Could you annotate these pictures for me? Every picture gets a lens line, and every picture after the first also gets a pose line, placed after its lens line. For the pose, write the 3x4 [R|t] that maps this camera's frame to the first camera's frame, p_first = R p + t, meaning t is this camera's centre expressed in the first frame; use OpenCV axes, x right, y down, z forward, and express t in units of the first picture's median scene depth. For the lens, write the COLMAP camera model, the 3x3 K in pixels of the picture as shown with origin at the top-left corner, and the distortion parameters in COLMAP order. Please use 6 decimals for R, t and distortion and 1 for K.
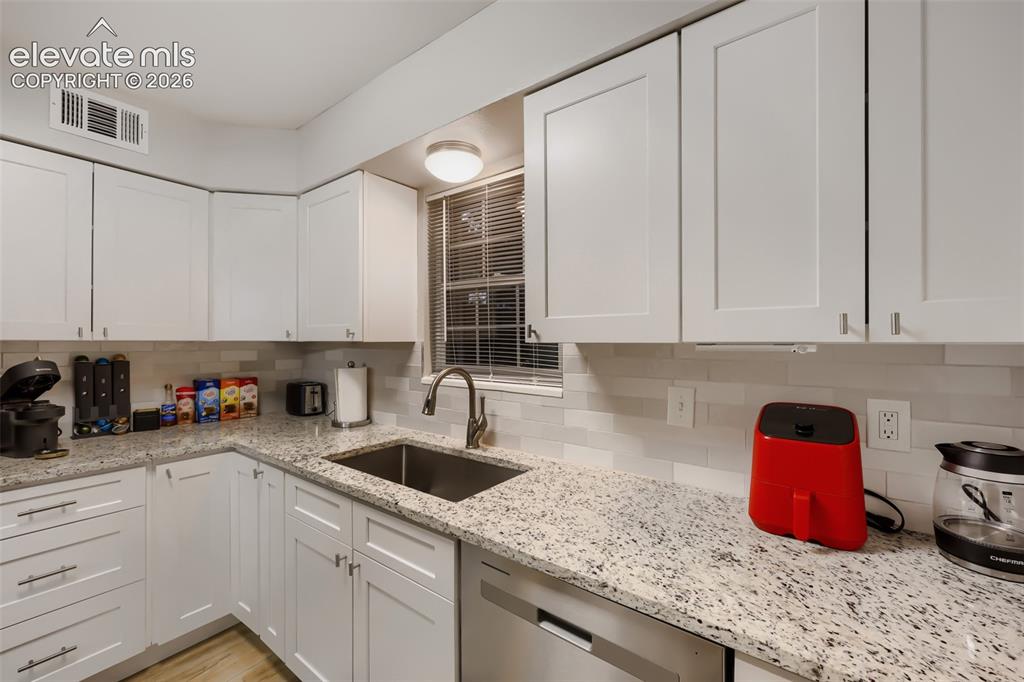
lens RADIAL K [[416.4, 0, 510.9], [0, 416.4, 343.2], [0, 0, 1]] dist [0.000268, -0.000076]
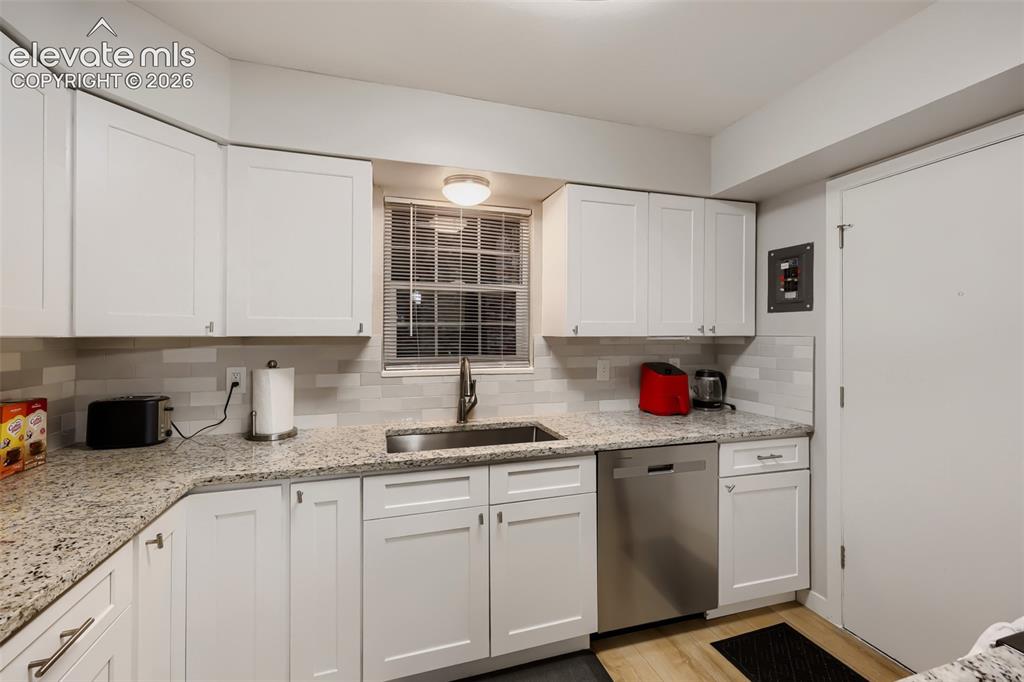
lens RADIAL K [[416.4, 0, 506.6], [0, 416.4, 333.5], [0, 0, 1]] dist [0.000268, -0.000076]
pose [[0.599177, -0.000837, 0.800616, -0.966721], [0.005311, 0.999982, -0.002930, -0.006603], [-0.800599, 0.006008, 0.599170, 0.160073]]
